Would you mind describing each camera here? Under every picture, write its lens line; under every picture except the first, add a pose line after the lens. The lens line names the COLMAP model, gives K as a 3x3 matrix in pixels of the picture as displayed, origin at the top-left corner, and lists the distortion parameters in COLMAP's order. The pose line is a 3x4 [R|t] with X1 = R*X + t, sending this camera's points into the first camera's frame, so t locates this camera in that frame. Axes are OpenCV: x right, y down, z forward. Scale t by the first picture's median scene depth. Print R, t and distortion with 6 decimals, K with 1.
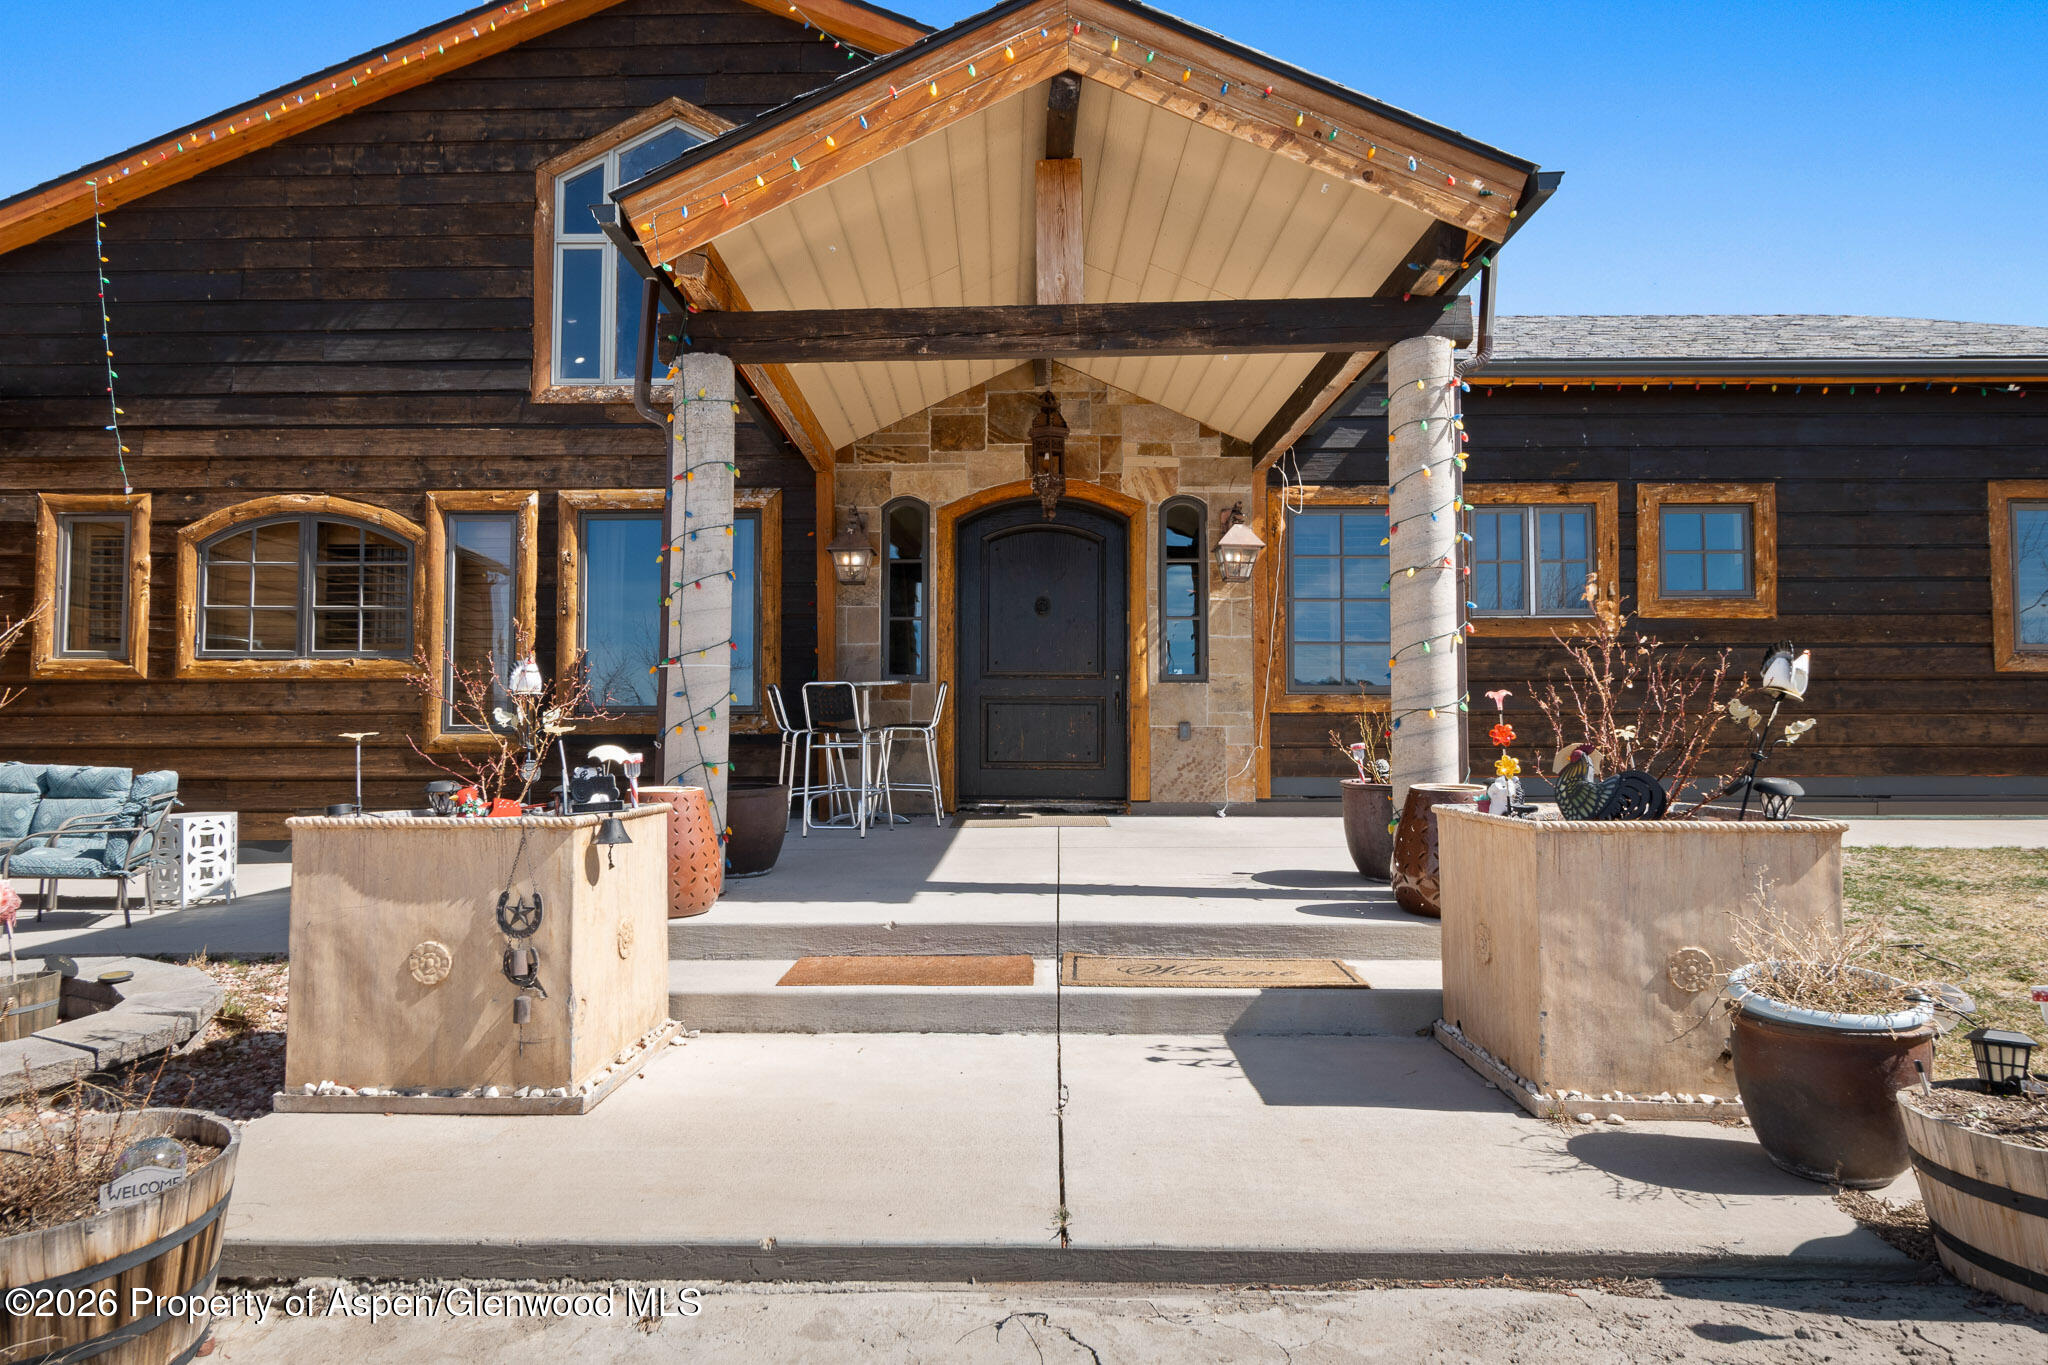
lens RADIAL K [[1093.7, 0, 1004.3], [0, 1093.7, 700.6], [0, 0, 1]] dist [-0.006771, -0.001651]
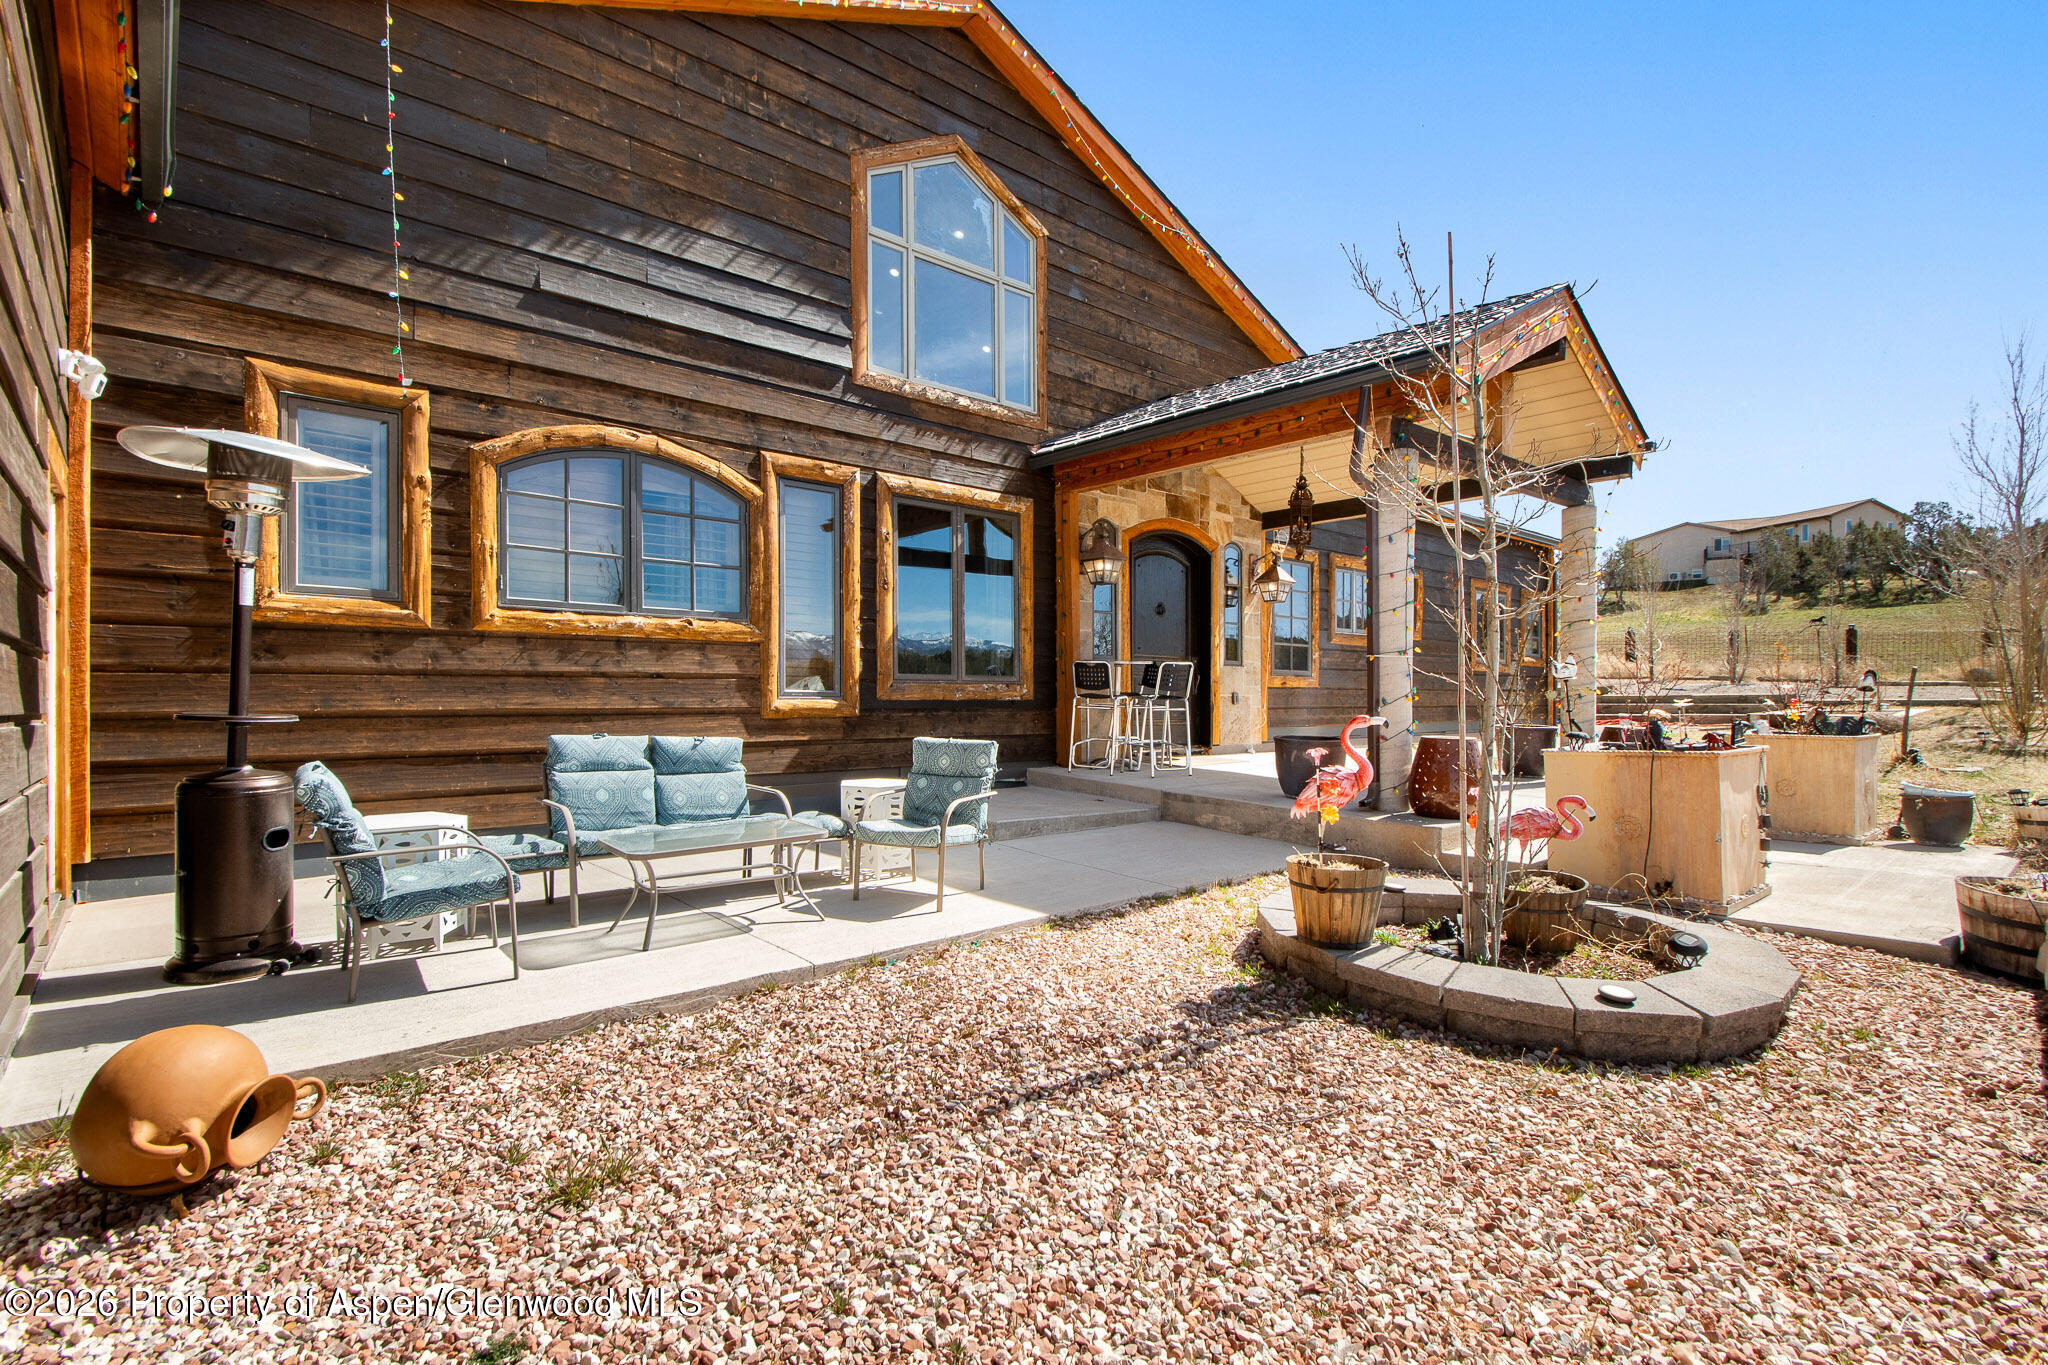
lens RADIAL K [[972.2, 0, 1025.2], [0, 972.2, 700.1], [0, 0, 1]] dist [-0.000576, -0.000523]
pose [[0.745598, 0.002384, 0.666392, -0.937949], [-0.026316, 0.999319, 0.025869, 0.002562], [-0.665876, -0.036825, 0.745153, 0.187175]]
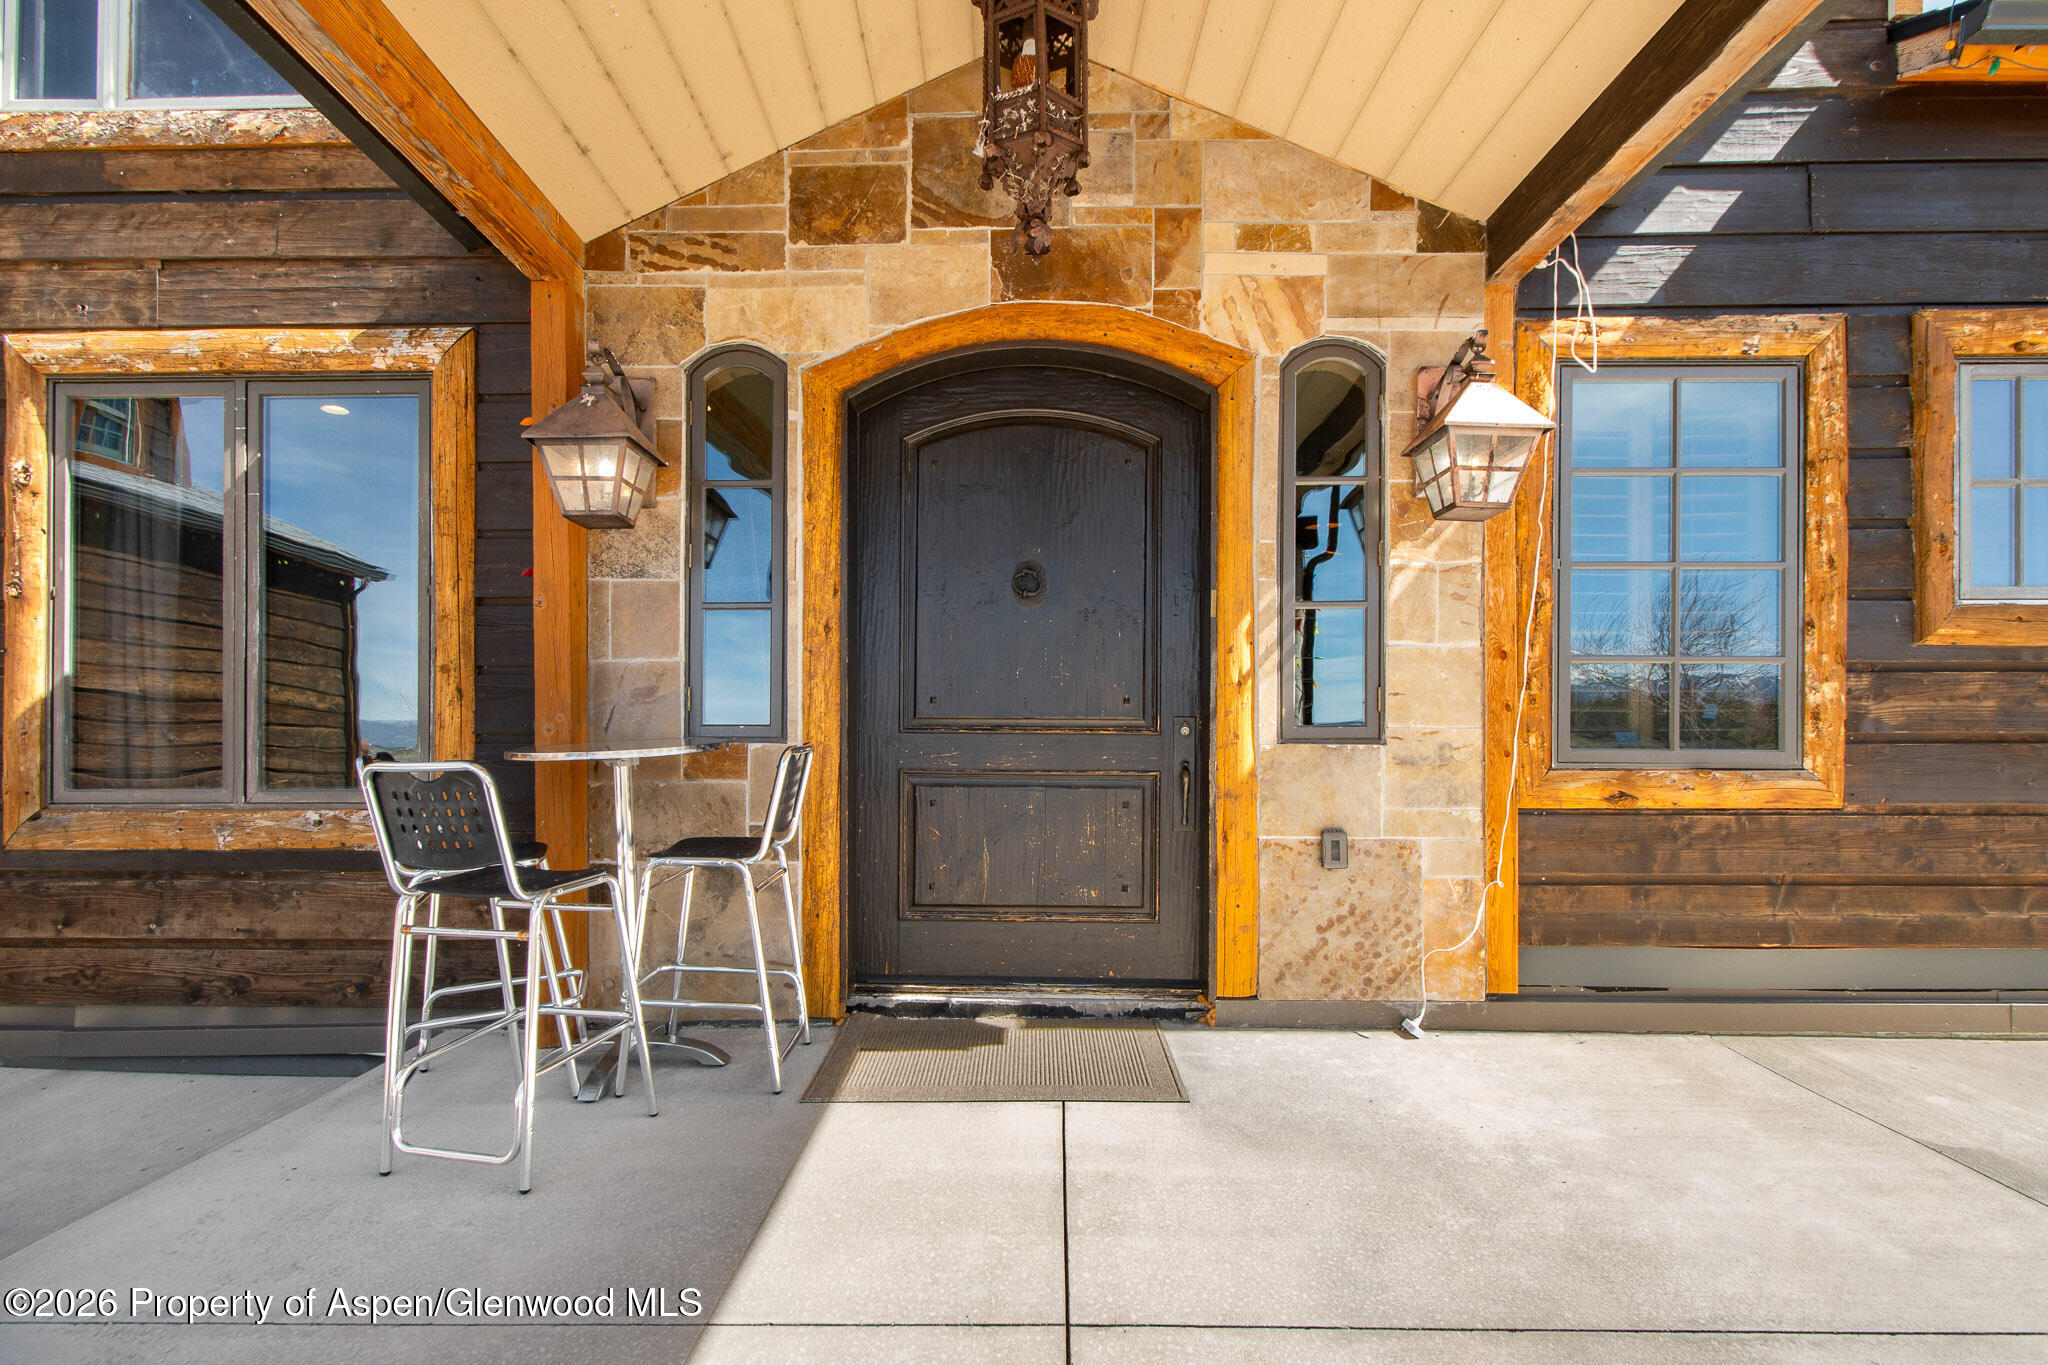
lens RADIAL K [[972.2, 0, 996.4], [0, 972.2, 728.1], [0, 0, 1]] dist [-0.000576, -0.000523]
pose [[0.999933, 0.001535, -0.011501, 0.025935], [-0.001127, 0.999371, 0.035445, -0.037406], [0.011548, -0.035429, 0.999305, 0.580895]]
